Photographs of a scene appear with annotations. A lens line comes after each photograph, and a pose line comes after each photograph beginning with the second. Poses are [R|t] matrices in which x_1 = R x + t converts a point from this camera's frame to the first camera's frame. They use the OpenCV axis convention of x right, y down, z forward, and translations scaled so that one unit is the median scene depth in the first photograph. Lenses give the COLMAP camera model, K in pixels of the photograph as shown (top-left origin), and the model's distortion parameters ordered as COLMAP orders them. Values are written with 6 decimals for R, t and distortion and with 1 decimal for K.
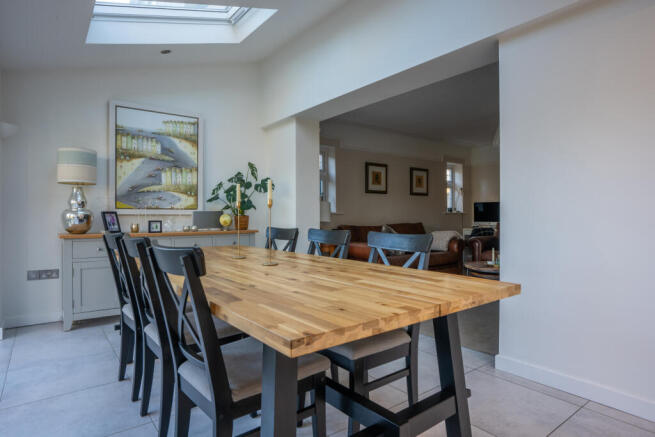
lens RADIAL K [[372.9, 0, 329.8], [0, 372.9, 219.4], [0, 0, 1]] dist [-0.004899, 0.000208]
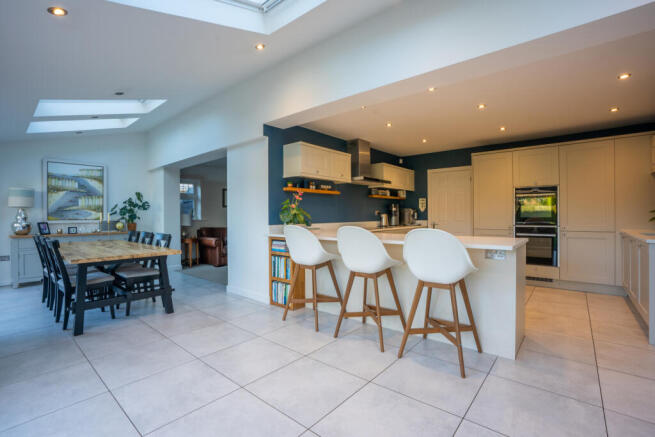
lens RADIAL K [[297.5, 0, 324.7], [0, 297.5, 215.1], [0, 0, 1]] dist [-0.017084, 0.001120]
pose [[0.983076, -0.009510, 0.182949, 0.439443], [0.012111, 0.999841, -0.013107, -0.019077], [-0.182796, 0.015101, 0.983035, -0.573300]]
